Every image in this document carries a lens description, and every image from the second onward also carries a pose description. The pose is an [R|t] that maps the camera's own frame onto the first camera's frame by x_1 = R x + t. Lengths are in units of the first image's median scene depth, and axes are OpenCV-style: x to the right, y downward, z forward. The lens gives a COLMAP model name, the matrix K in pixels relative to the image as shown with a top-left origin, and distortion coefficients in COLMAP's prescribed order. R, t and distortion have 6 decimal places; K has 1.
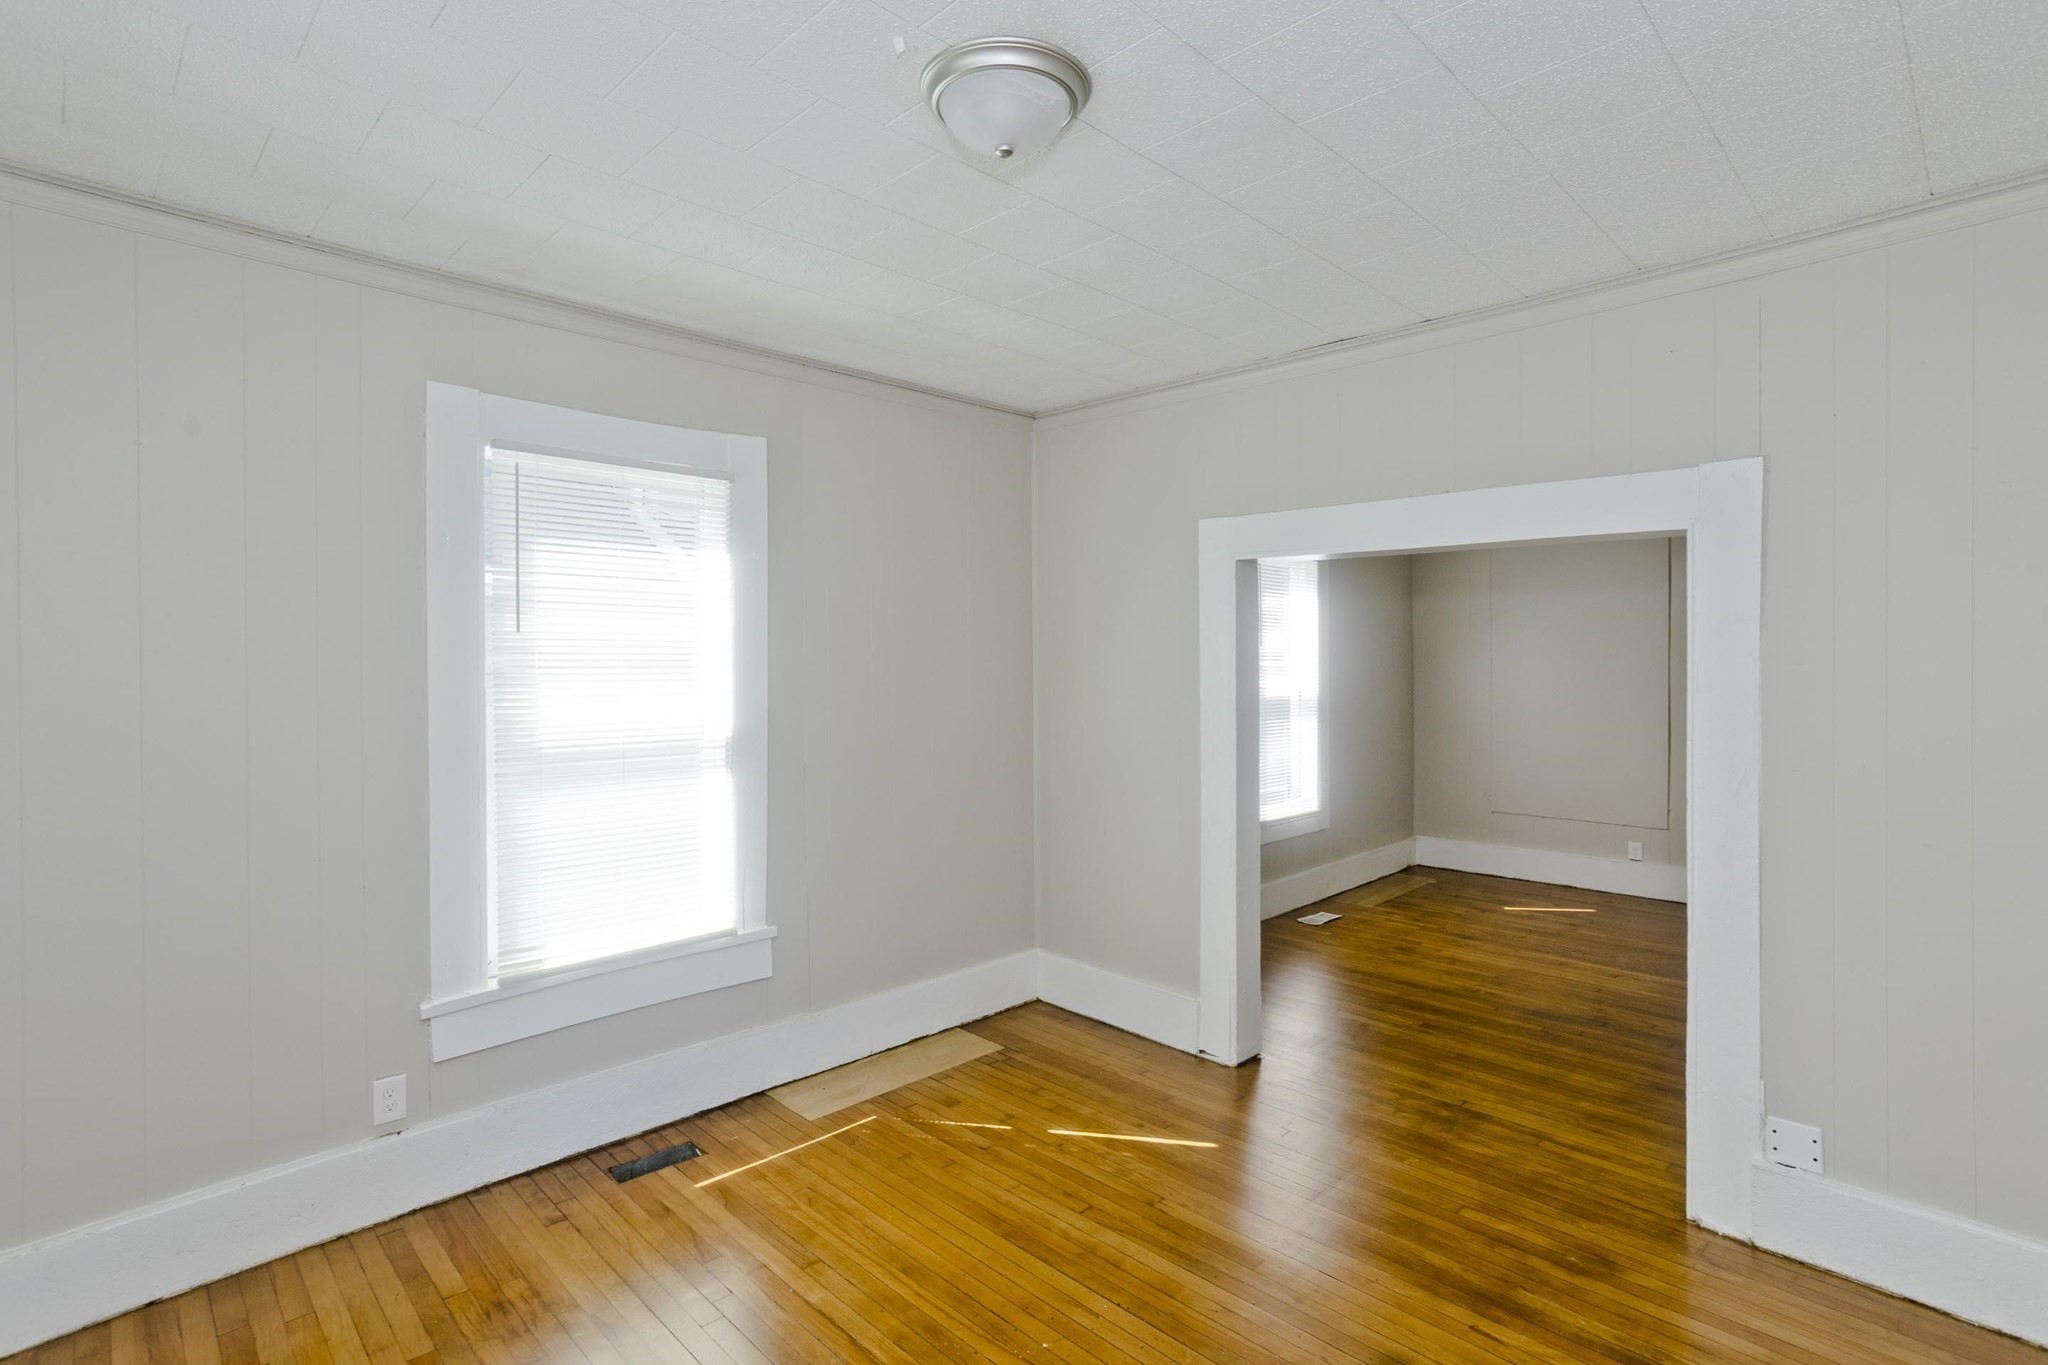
lens RADIAL K [[997.8, 0, 1028.1], [0, 997.8, 652.6], [0, 0, 1]] dist [-0.052584, 0.029867]
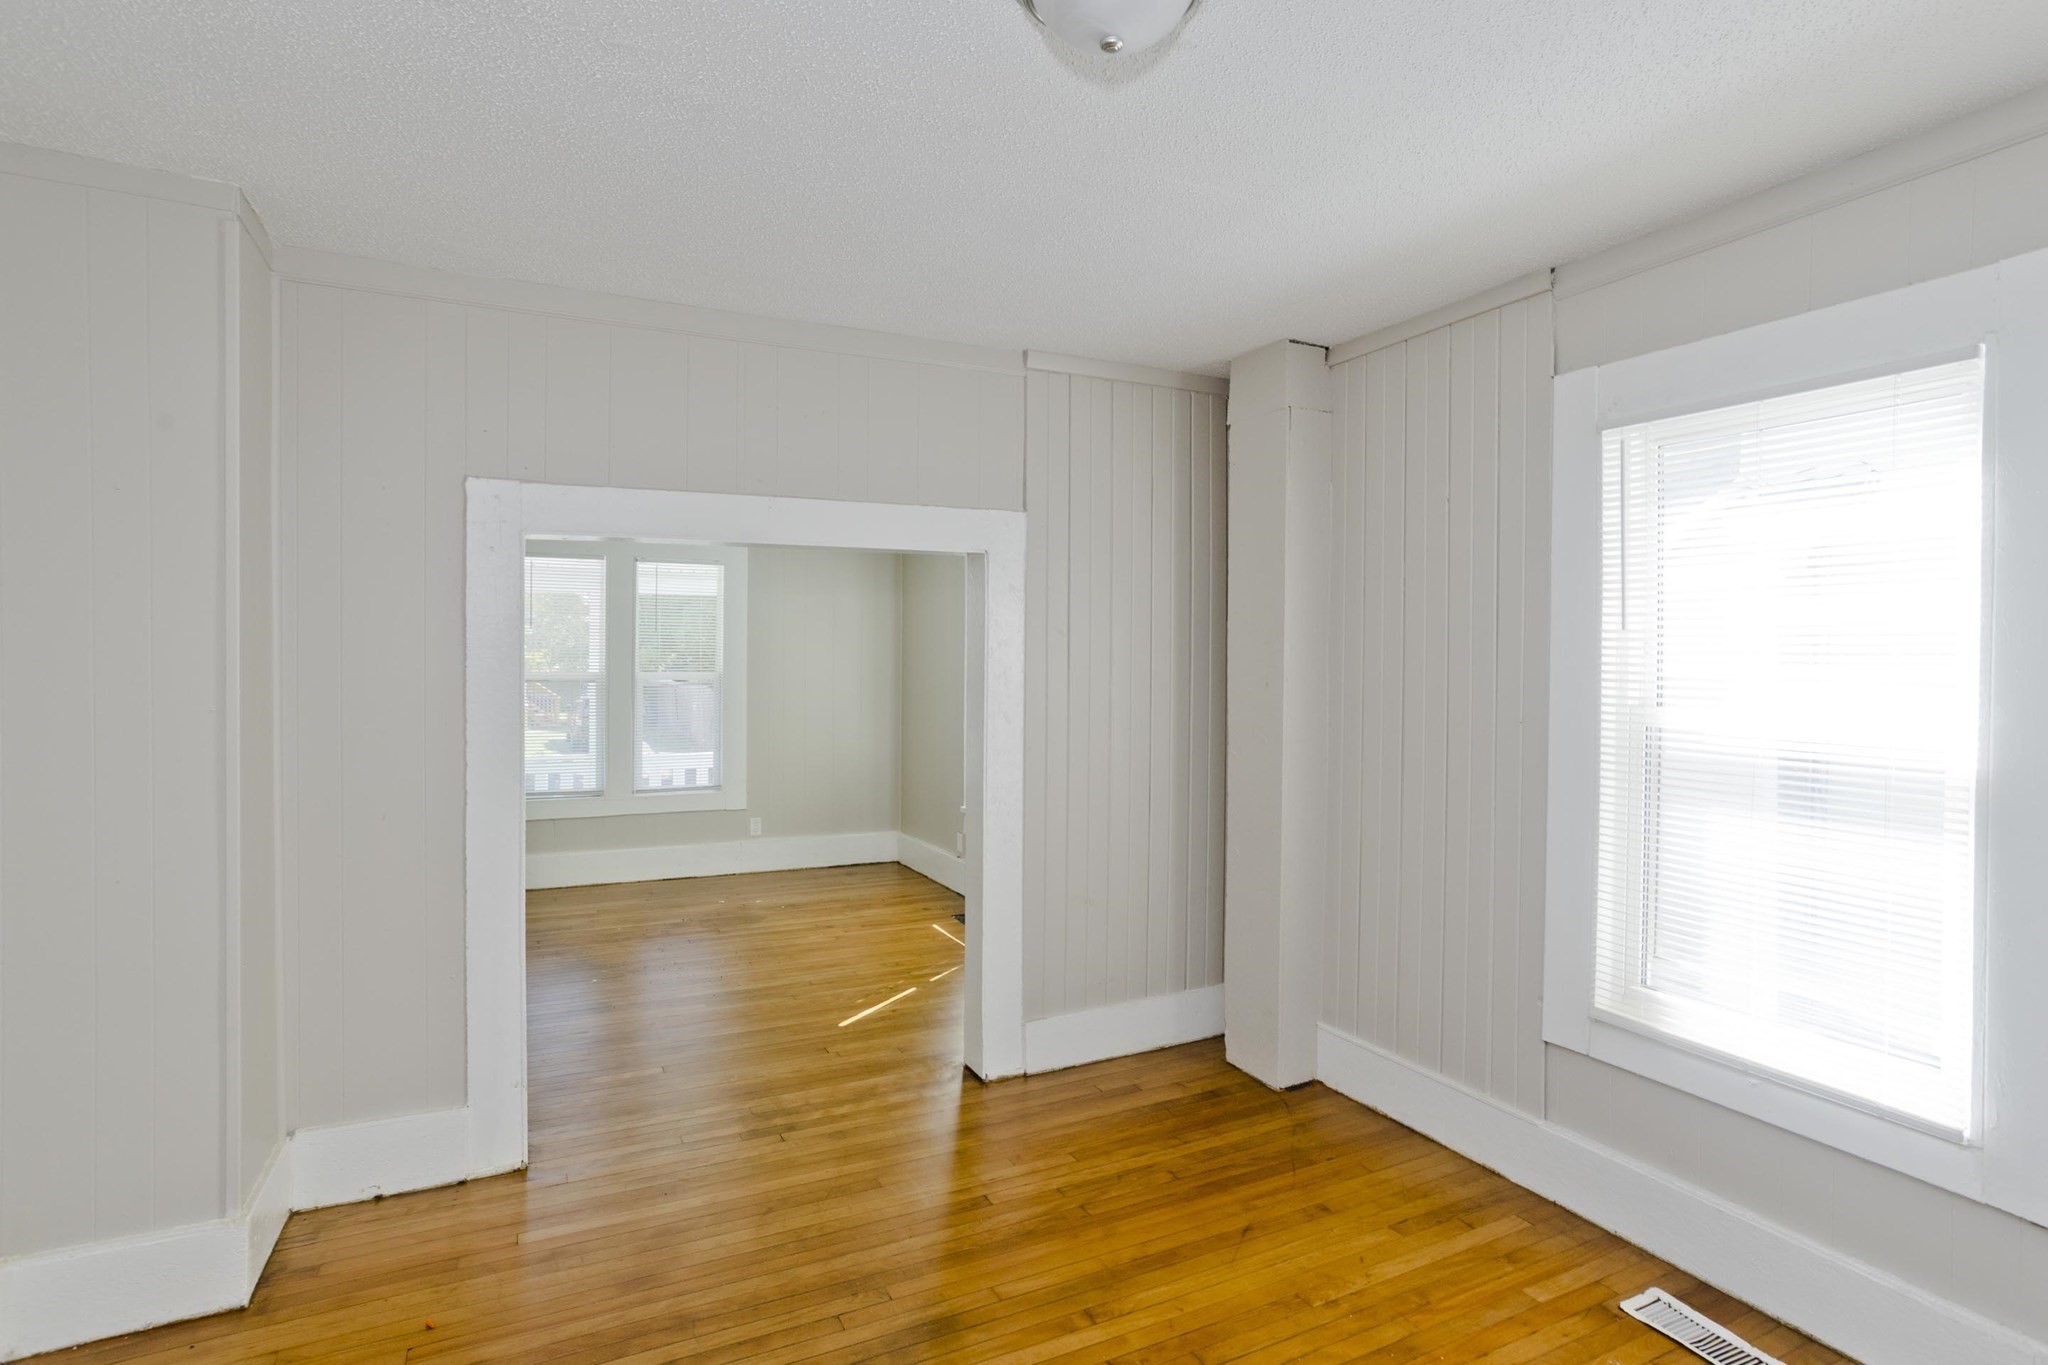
lens RADIAL K [[997.8, 0, 1028.1], [0, 997.8, 652.6], [0, 0, 1]] dist [-0.052584, 0.029867]
pose [[-0.301230, -0.010594, -0.953493, 1.370645], [0.001490, 0.999932, -0.011581, 0.026550], [0.953550, -0.004909, -0.301194, 1.642534]]
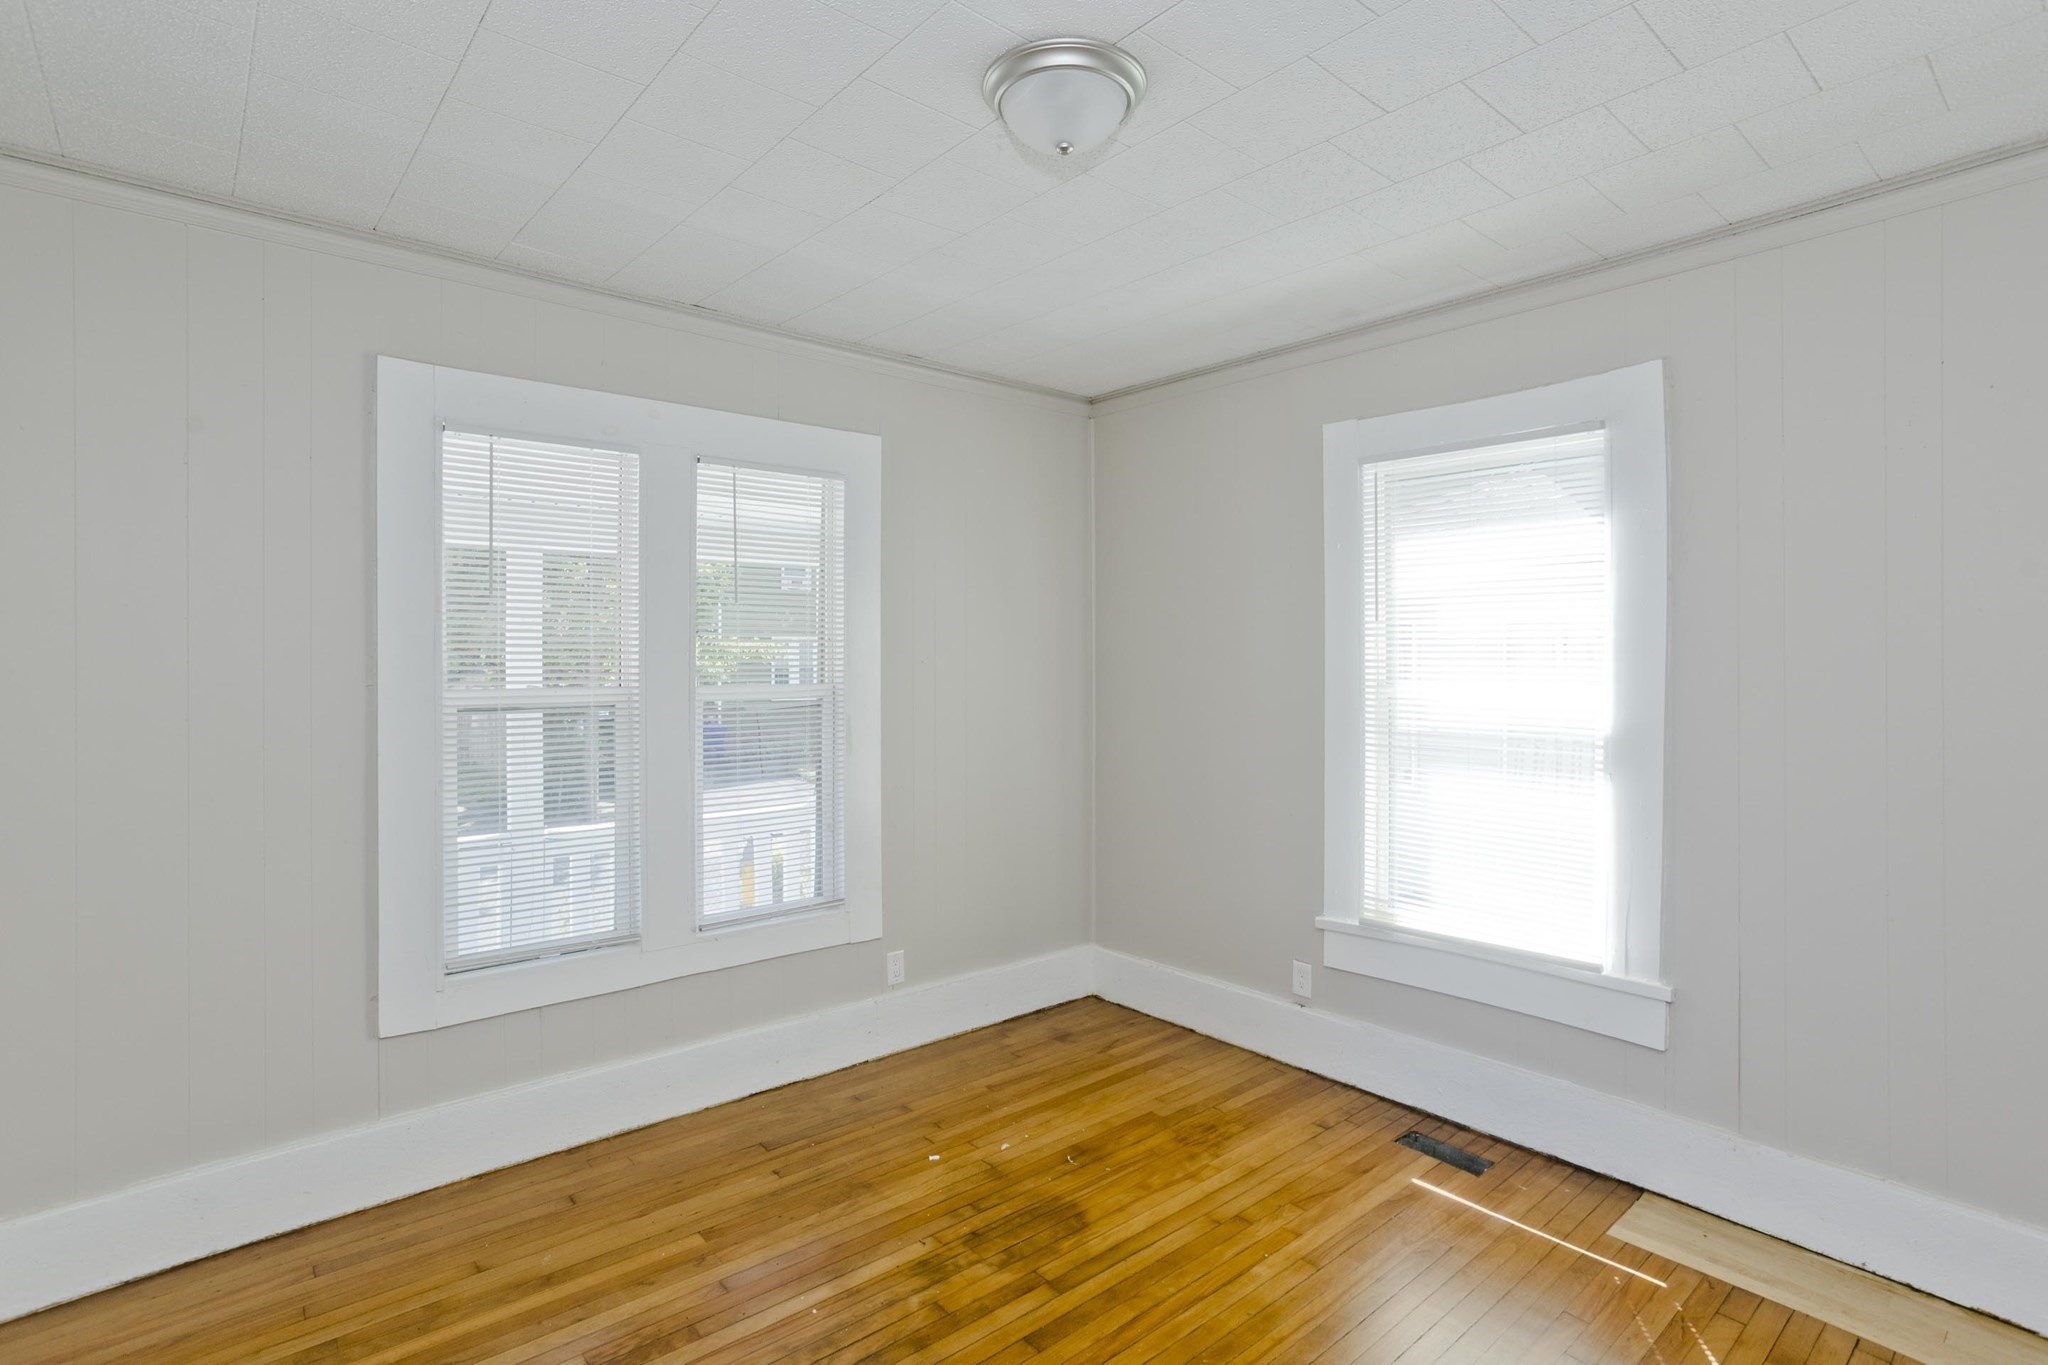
lens RADIAL K [[997.8, 0, 1028.1], [0, 997.8, 652.6], [0, 0, 1]] dist [-0.052584, 0.029867]
pose [[-0.083576, -0.003140, -0.996496, 0.612222], [0.011231, 0.999929, -0.004092, 0.014071], [0.996438, -0.011534, -0.083534, 0.640121]]
